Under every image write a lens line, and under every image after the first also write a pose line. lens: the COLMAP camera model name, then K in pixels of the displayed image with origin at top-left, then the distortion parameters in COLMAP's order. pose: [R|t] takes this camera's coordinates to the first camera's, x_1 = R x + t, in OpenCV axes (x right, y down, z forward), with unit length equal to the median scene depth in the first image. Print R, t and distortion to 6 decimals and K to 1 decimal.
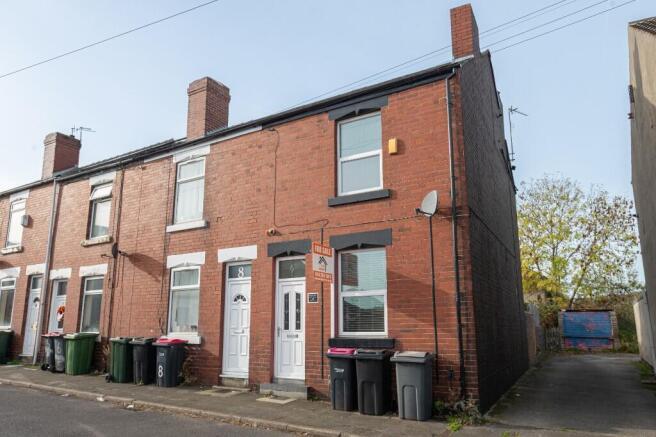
lens RADIAL K [[476.3, 0, 314.3], [0, 476.3, 230.0], [0, 0, 1]] dist [-0.006944, 0.001545]
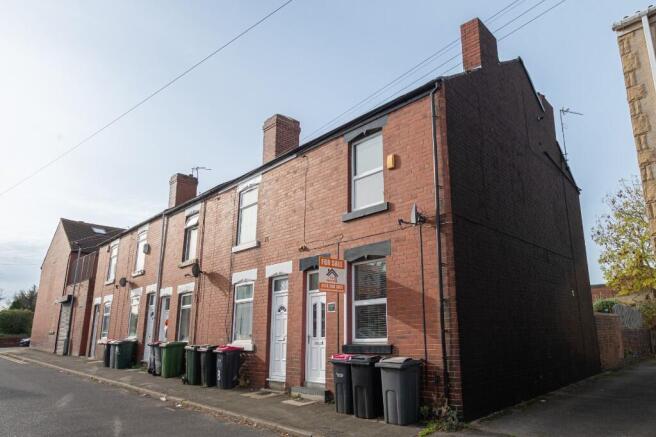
lens RADIAL K [[440.9, 0, 359.7], [0, 440.9, 224.6], [0, 0, 1]] dist [-0.015547, 0.001929]
pose [[0.976316, -0.066441, -0.205894, 0.256119], [0.058134, 0.997242, -0.046142, 0.004504], [0.208392, 0.033080, 0.977486, 0.025536]]
